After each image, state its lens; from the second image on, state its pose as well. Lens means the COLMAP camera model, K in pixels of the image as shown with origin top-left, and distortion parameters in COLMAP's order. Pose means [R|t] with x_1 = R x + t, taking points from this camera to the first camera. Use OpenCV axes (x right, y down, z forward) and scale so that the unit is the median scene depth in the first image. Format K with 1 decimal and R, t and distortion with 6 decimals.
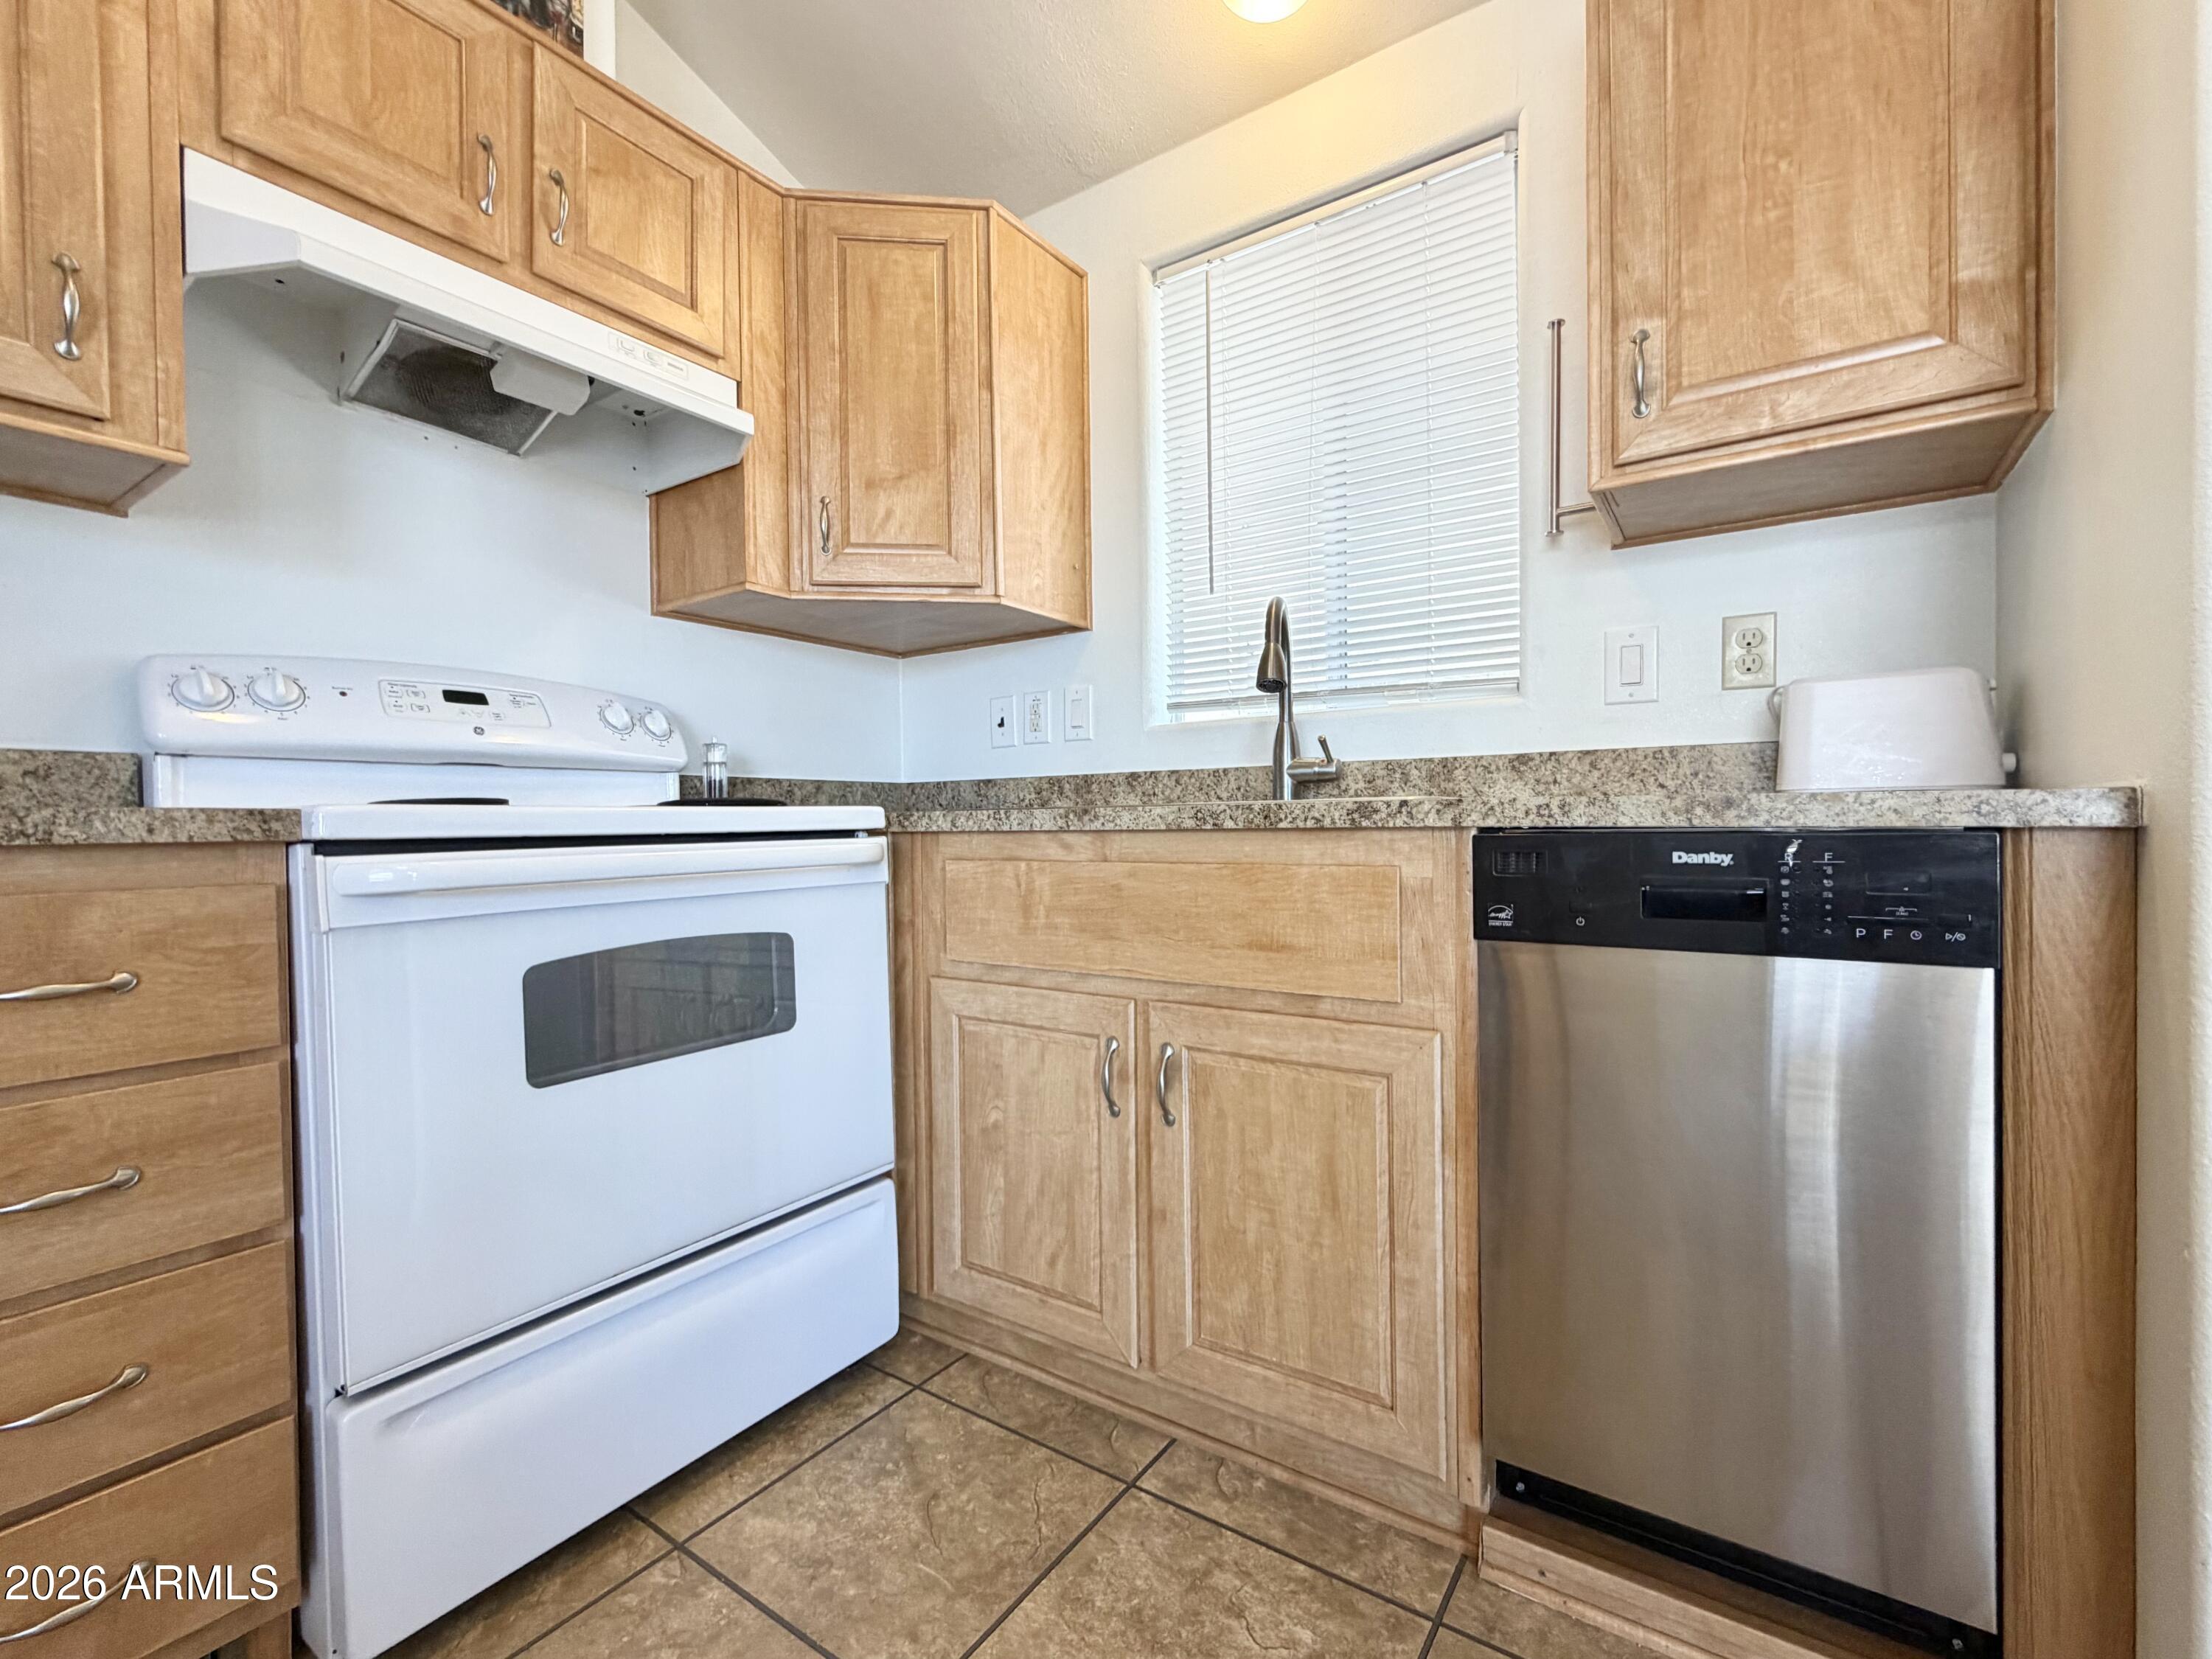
lens RADIAL K [[965.9, 0, 1107.2], [0, 965.9, 837.6], [0, 0, 1]] dist [-0.002042, 0.000621]
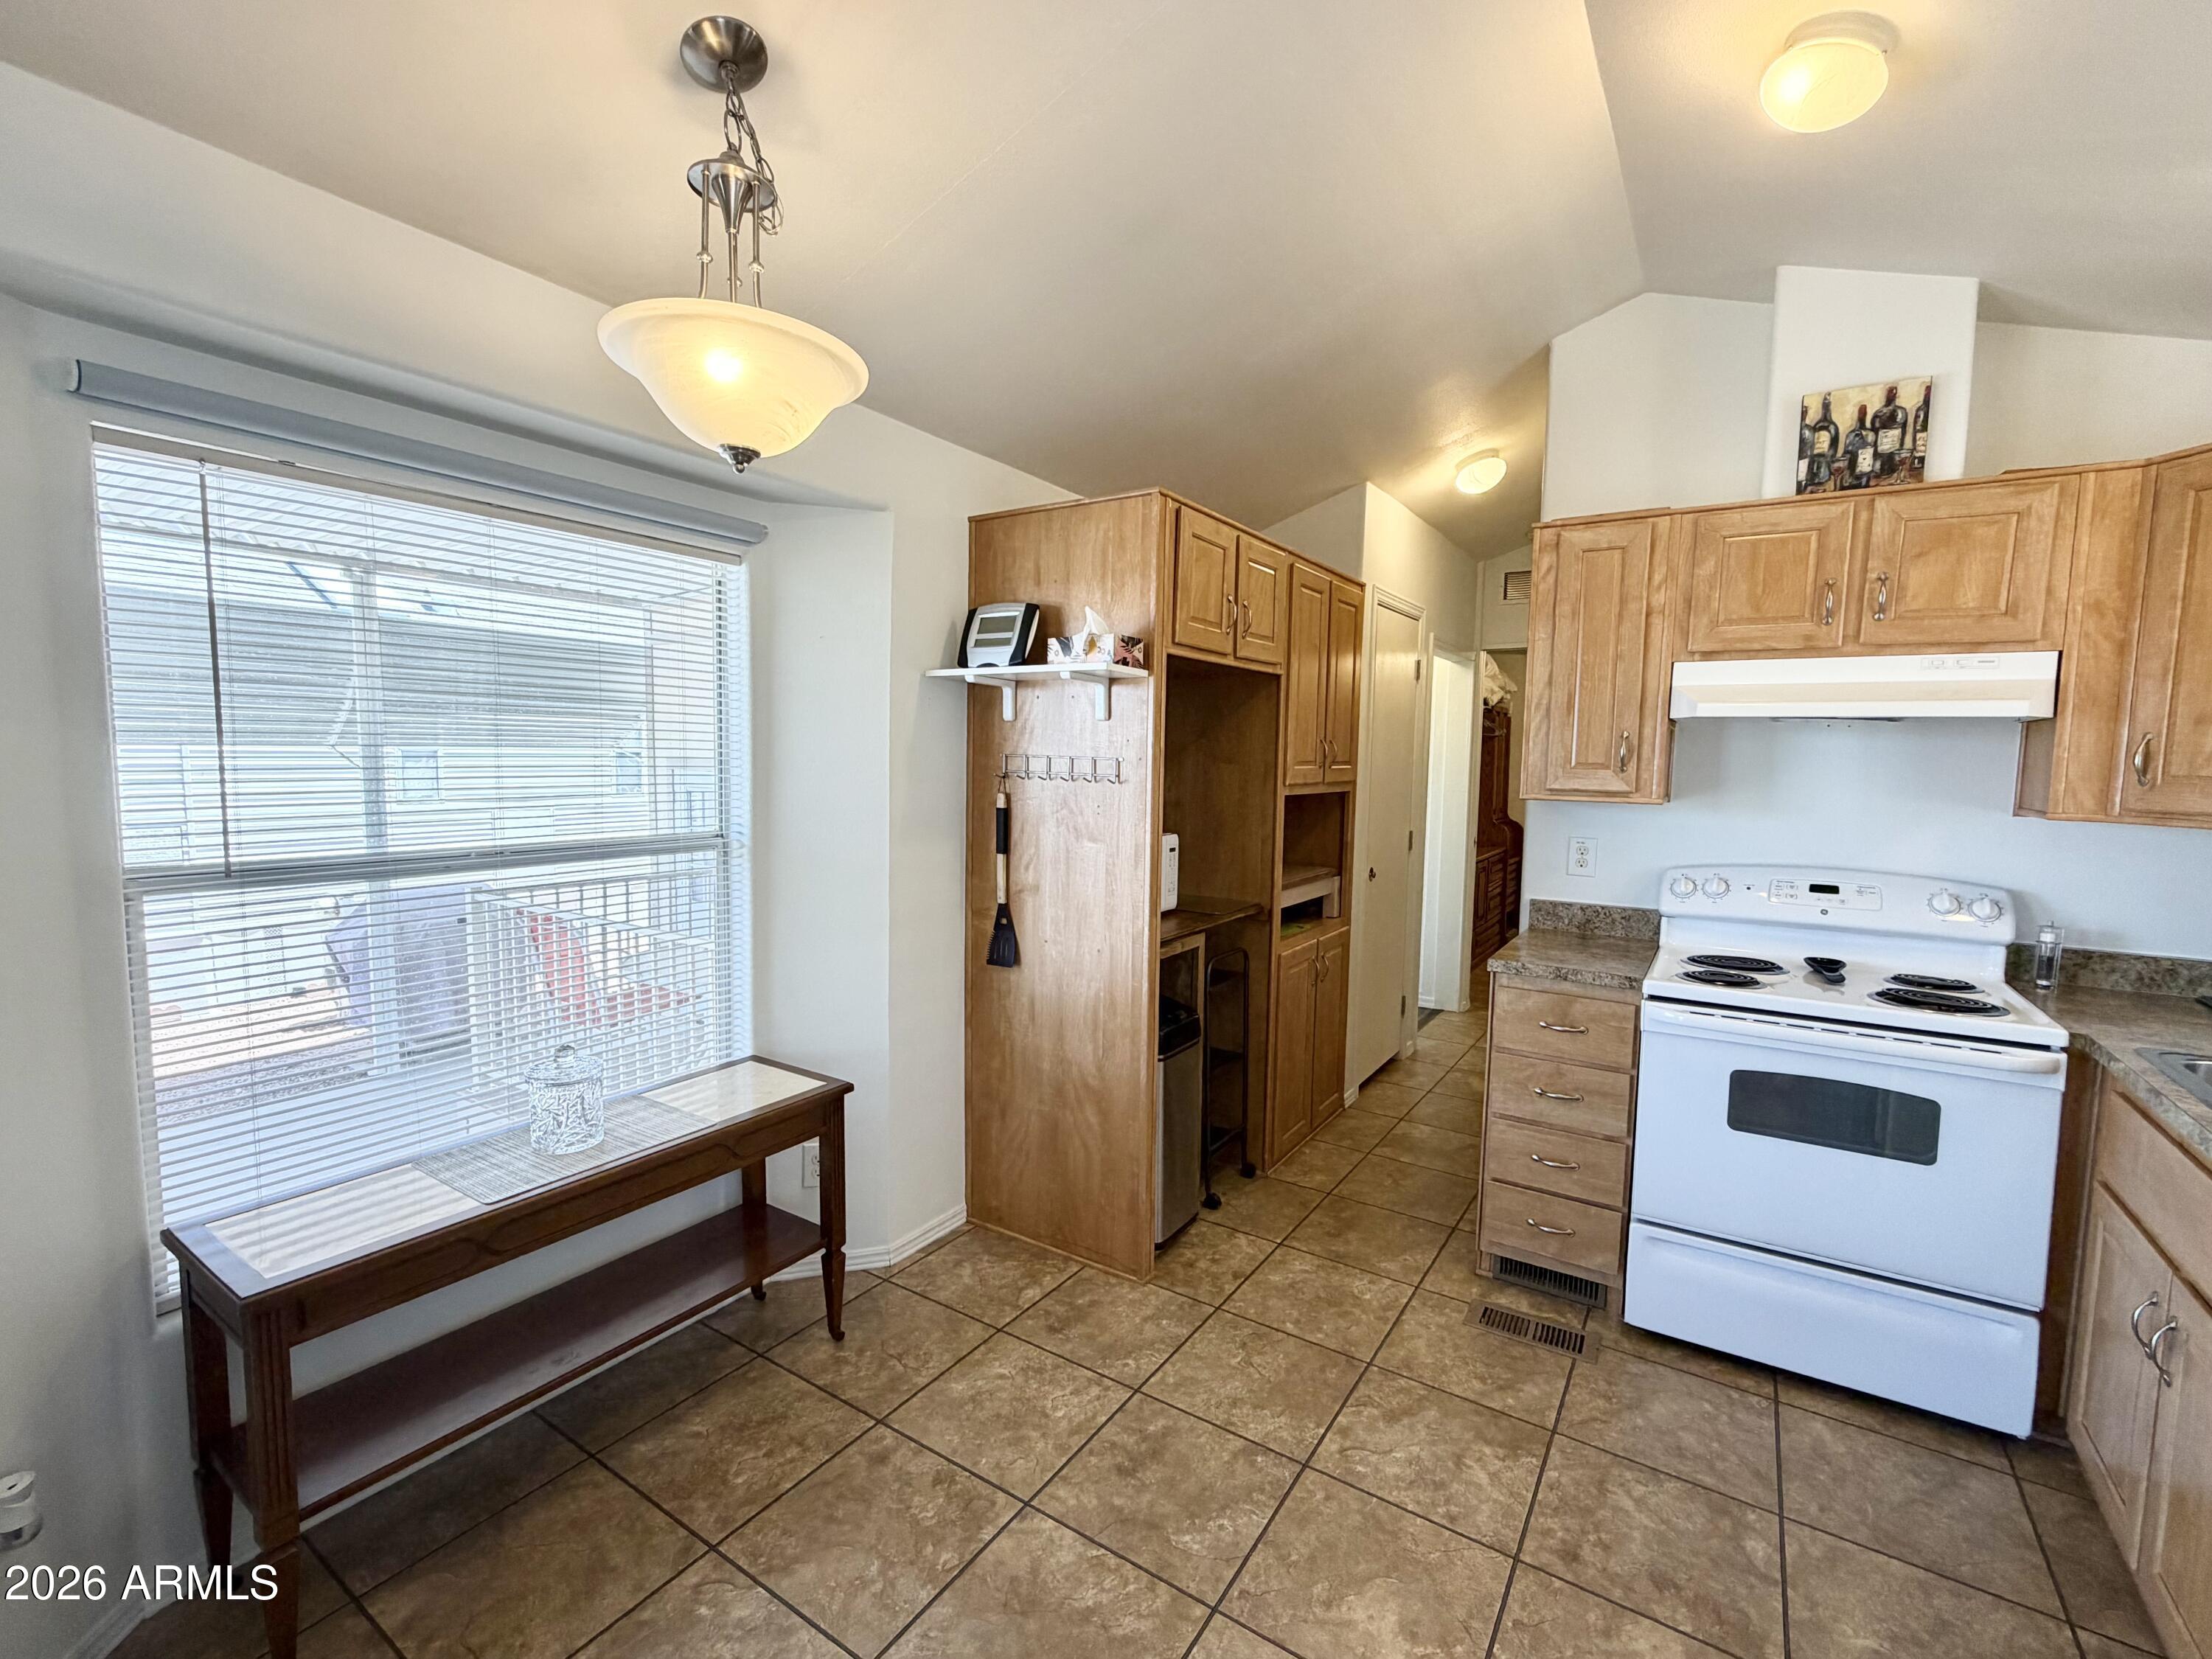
lens RADIAL K [[965.9, 0, 1104.8], [0, 965.9, 836.5], [0, 0, 1]] dist [-0.002042, 0.000621]
pose [[0.017114, 0.099969, -0.994843, 1.033874], [-0.030842, 0.994568, 0.099411, -0.394536], [0.999378, 0.028982, 0.020105, -0.287407]]
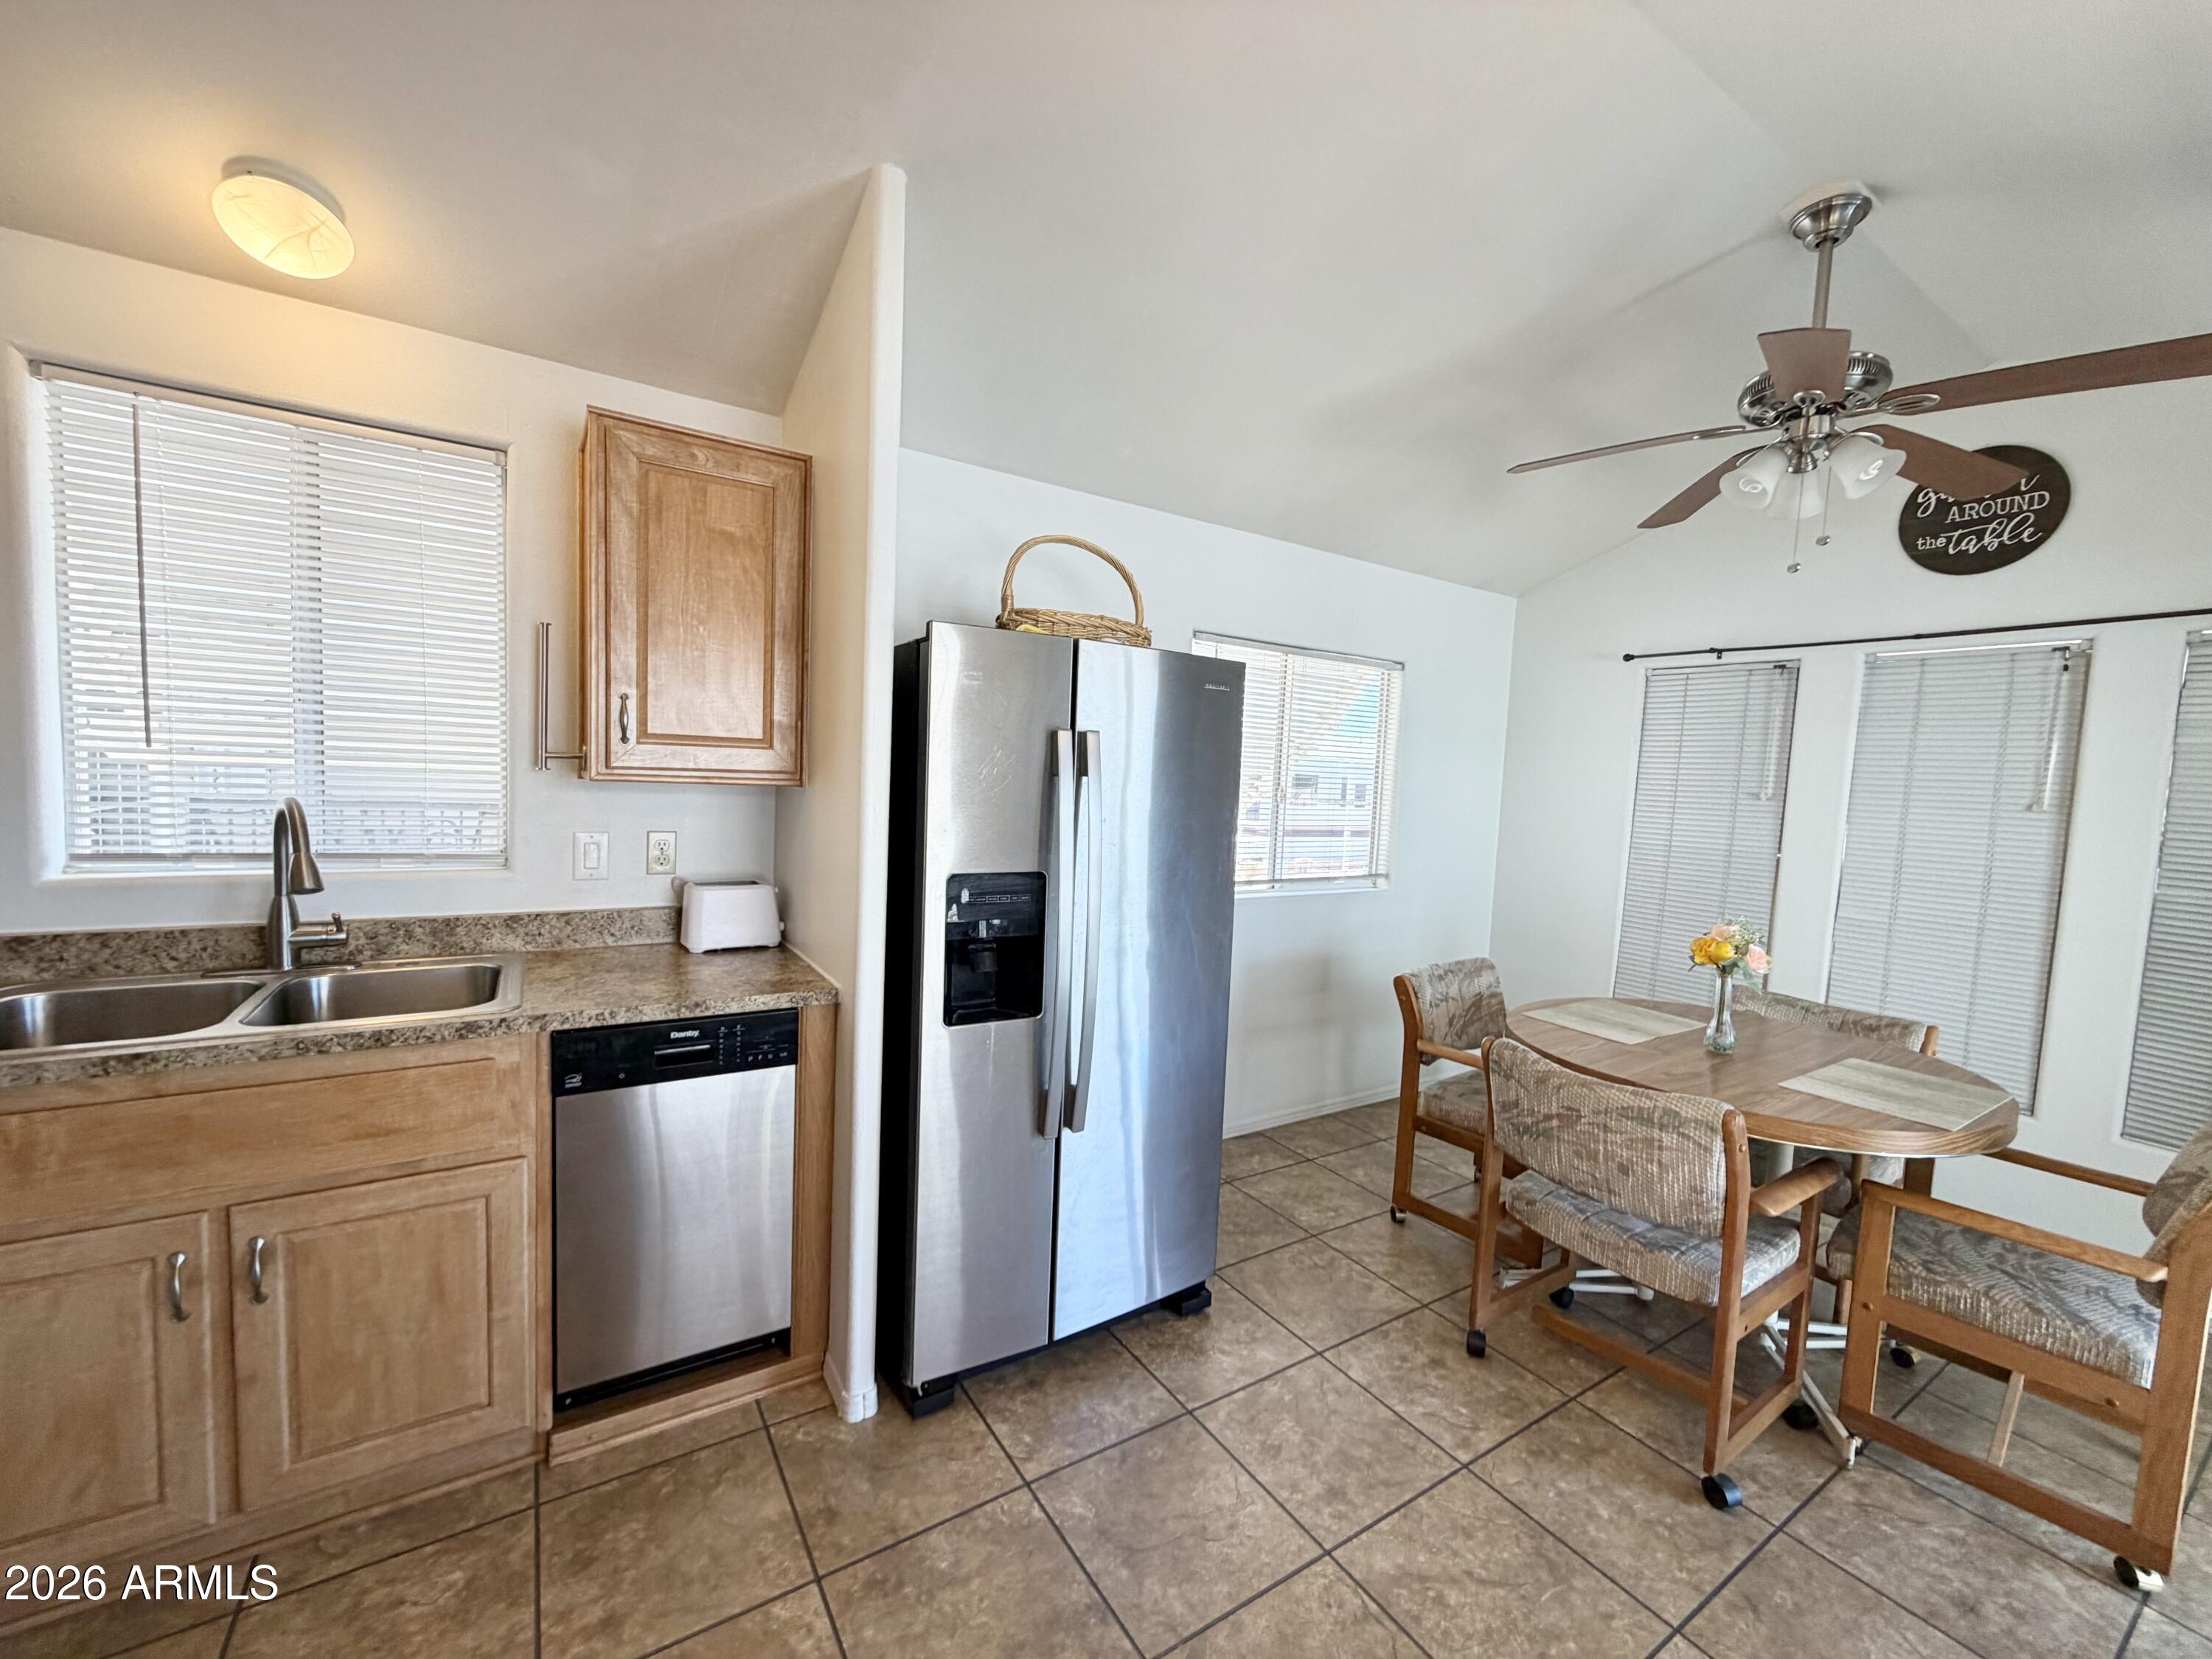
lens RADIAL K [[881.2, 0, 1100.4], [0, 881.2, 835.6], [0, 0, 1]] dist [0.000691, -0.000075]
pose [[0.387659, -0.040289, 0.920922, -0.469787], [-0.036438, 0.997594, 0.058982, -0.347118], [-0.921083, -0.056422, 0.385258, -0.310810]]
